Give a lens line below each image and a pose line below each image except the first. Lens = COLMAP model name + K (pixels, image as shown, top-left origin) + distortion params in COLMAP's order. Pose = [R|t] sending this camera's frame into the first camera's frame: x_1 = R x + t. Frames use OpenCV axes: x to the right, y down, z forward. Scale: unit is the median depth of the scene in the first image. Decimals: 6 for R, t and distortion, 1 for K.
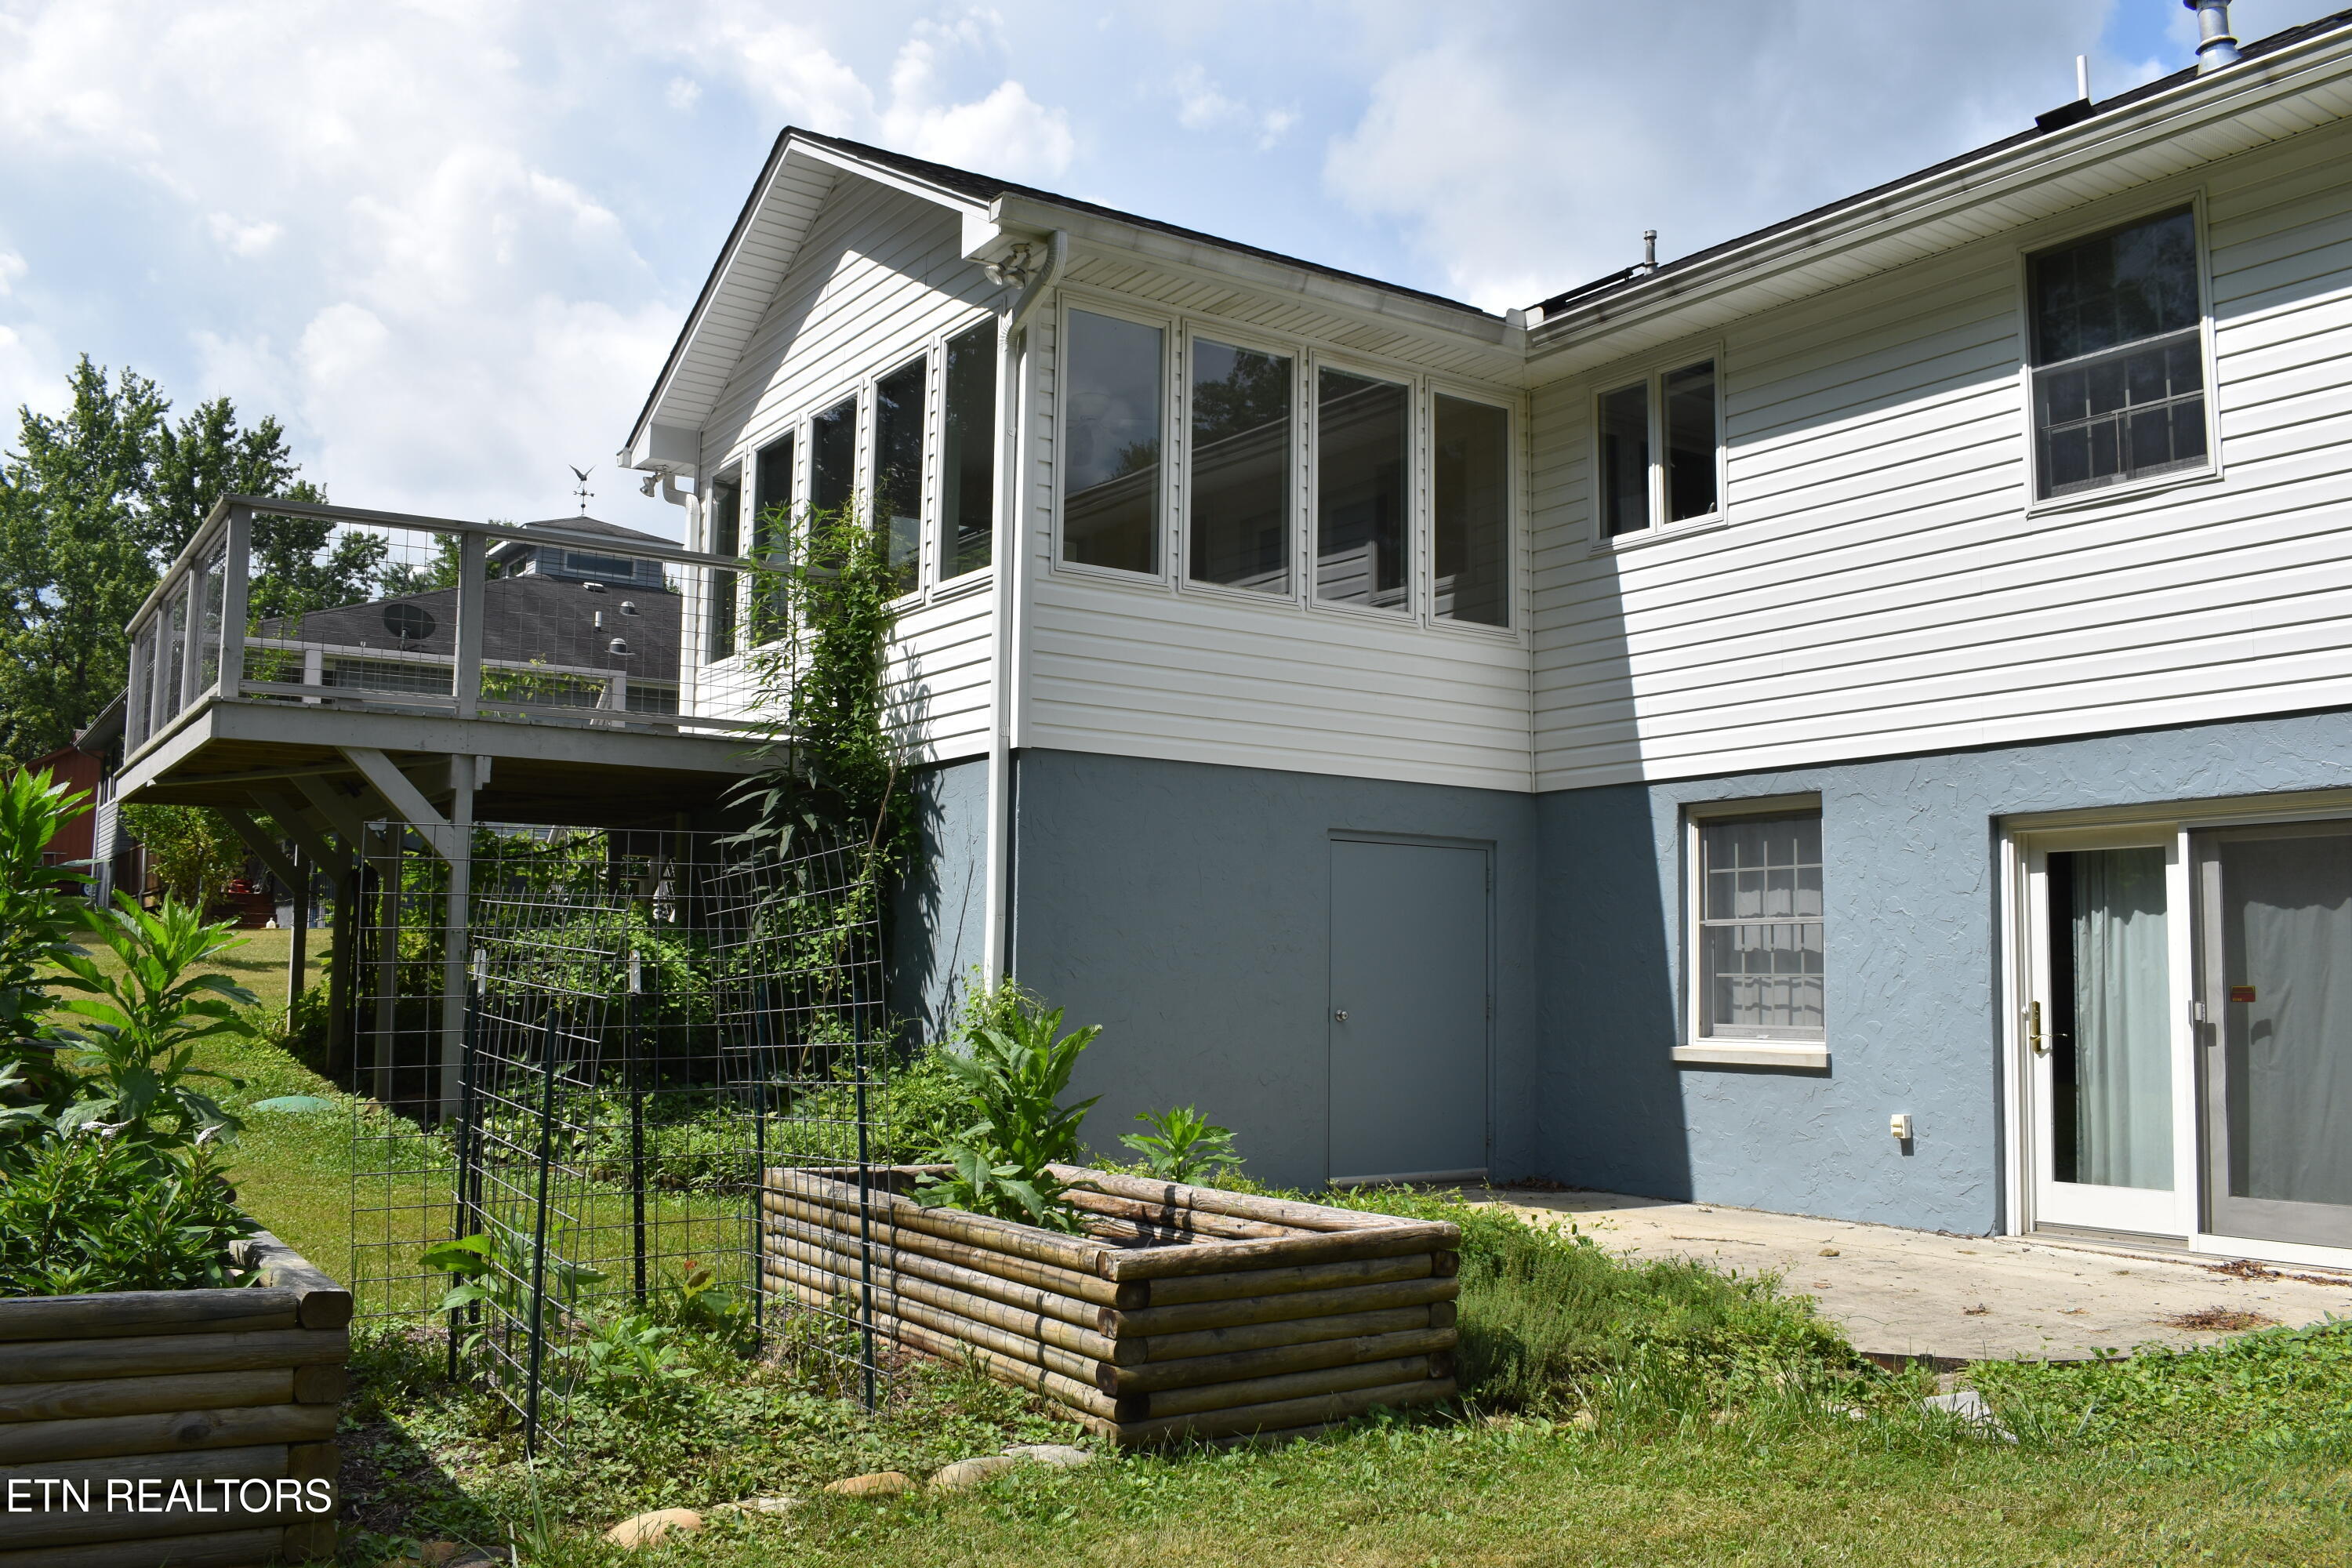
lens RADIAL K [[2035.6, 0, 1176.0], [0, 2035.6, 784.0], [0, 0, 1]] dist [0.003121, -0.094123]
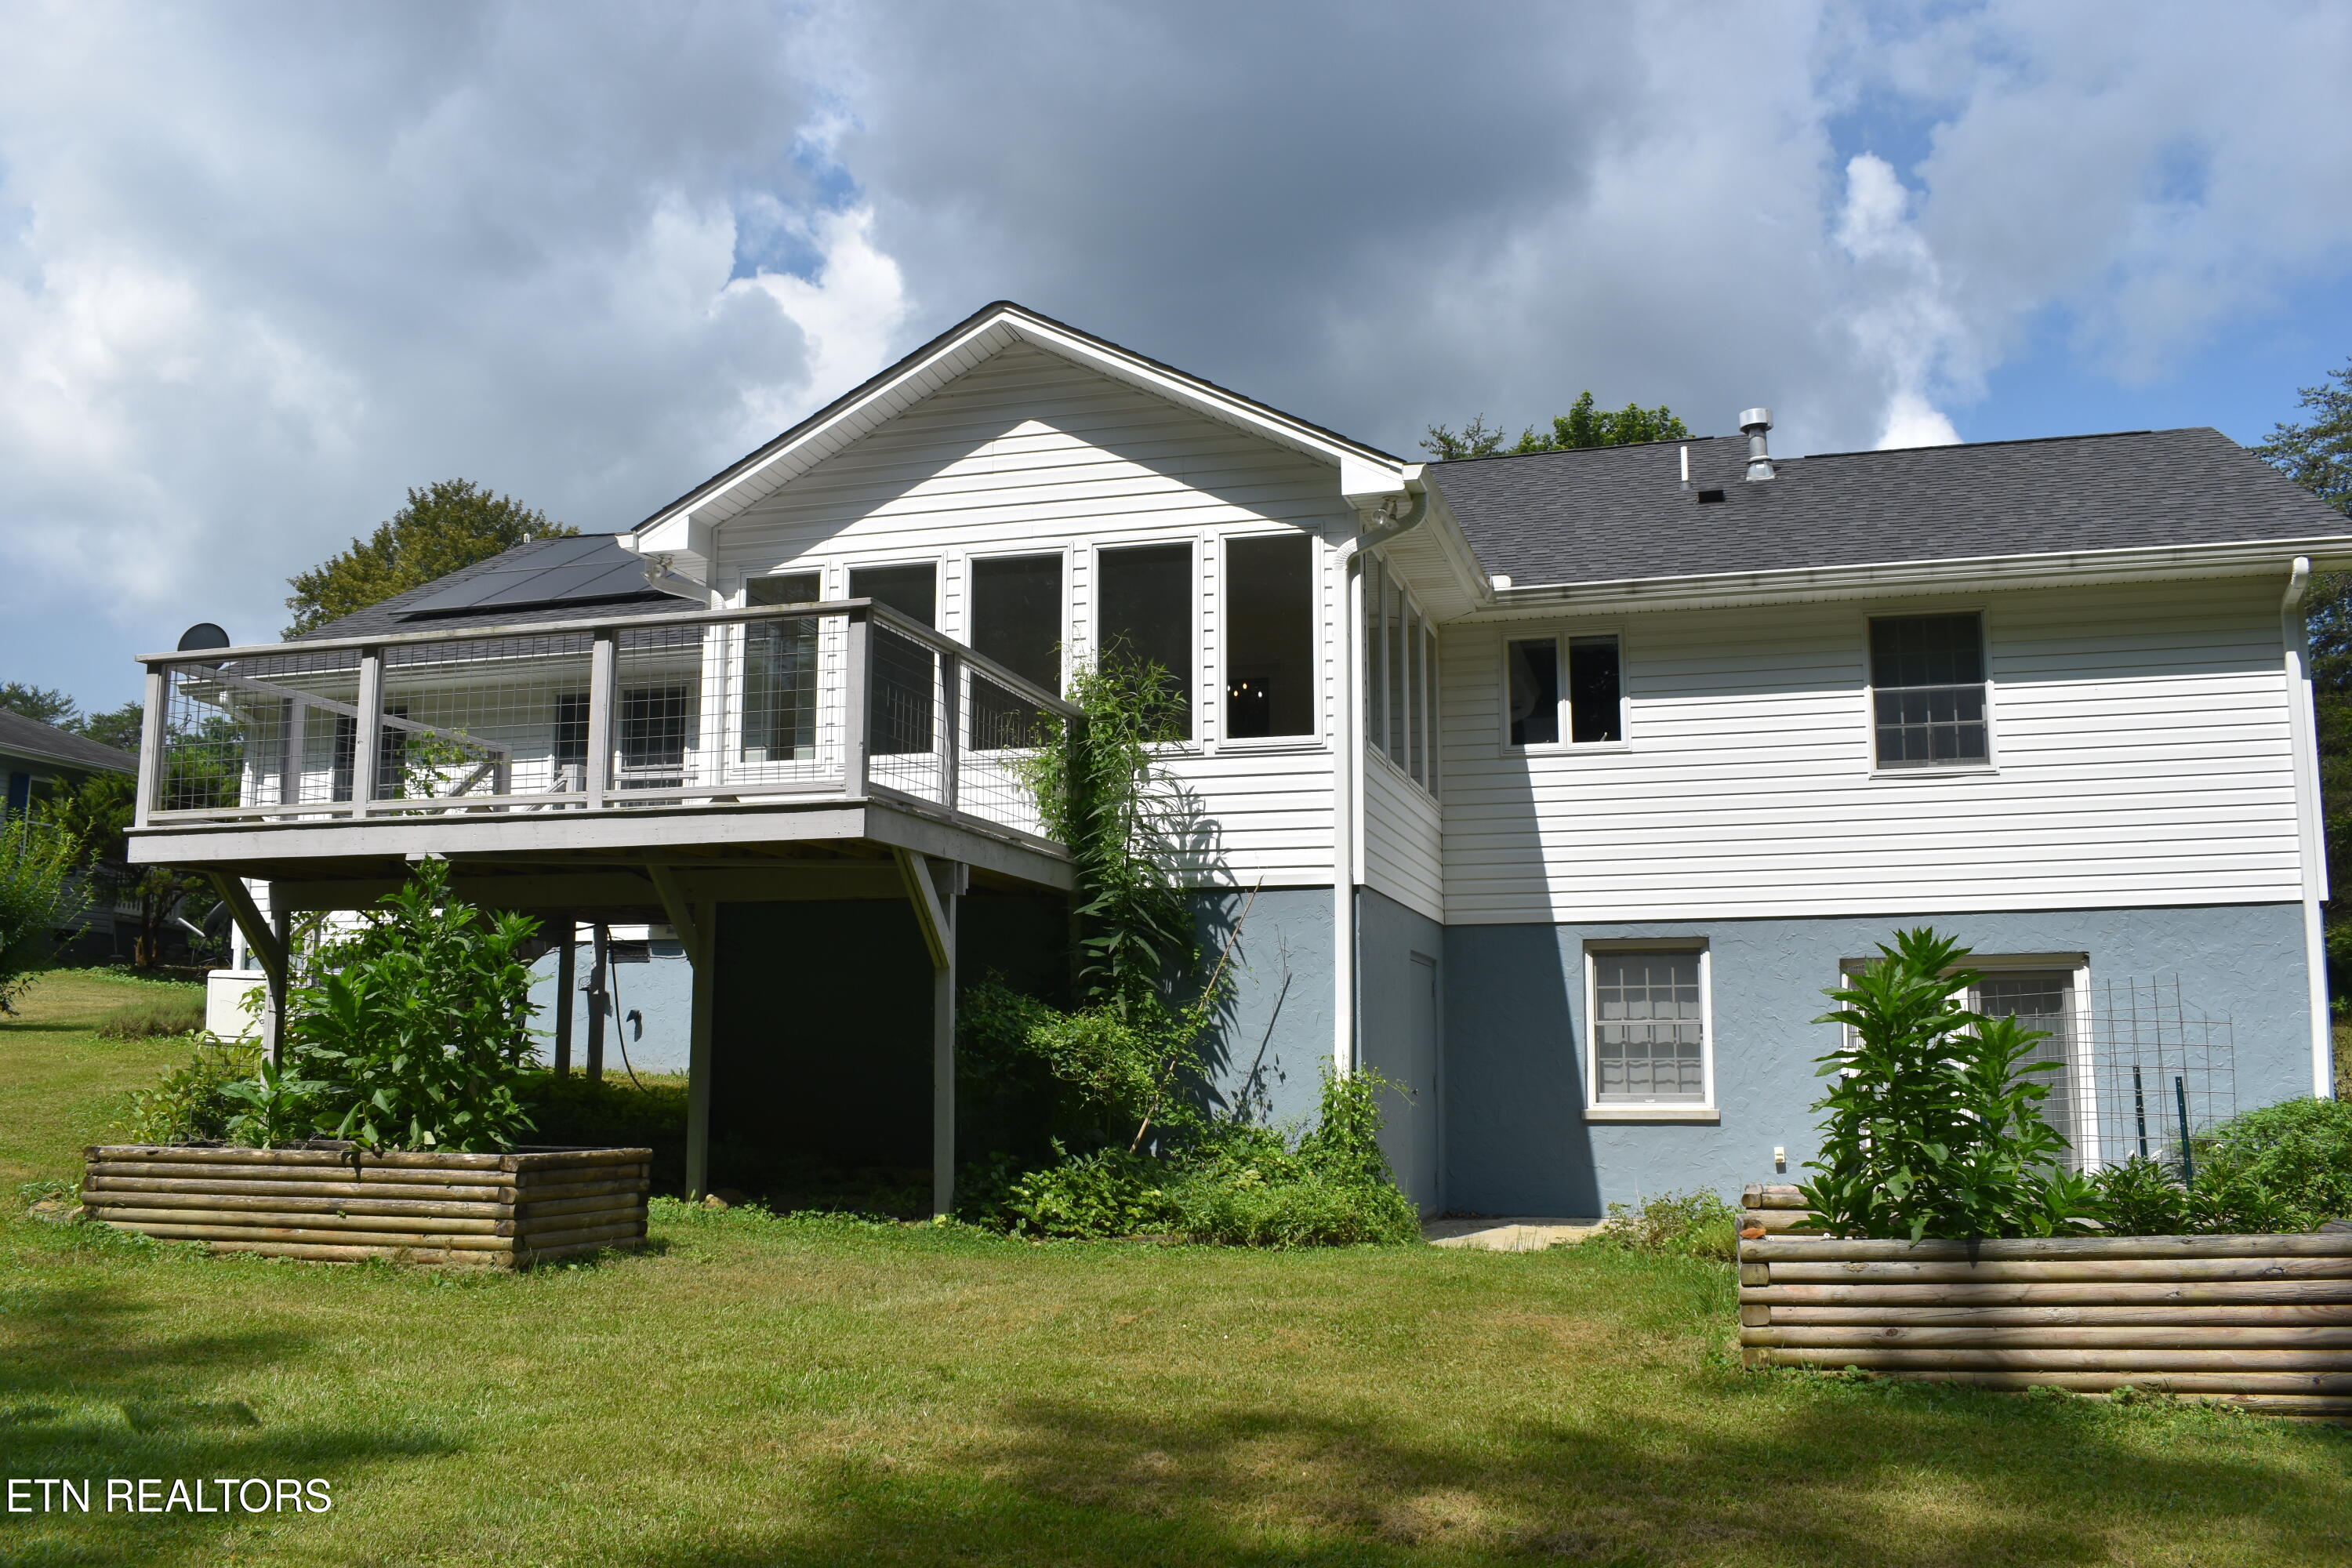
lens RADIAL K [[2035.6, 0, 1176.0], [0, 2035.6, 784.0], [0, 0, 1]] dist [0.003121, -0.094123]
pose [[0.742834, 0.080070, 0.664671, -0.945779], [-0.051821, 0.996720, -0.062155, 0.004463], [-0.667468, 0.011727, 0.744547, 0.126515]]
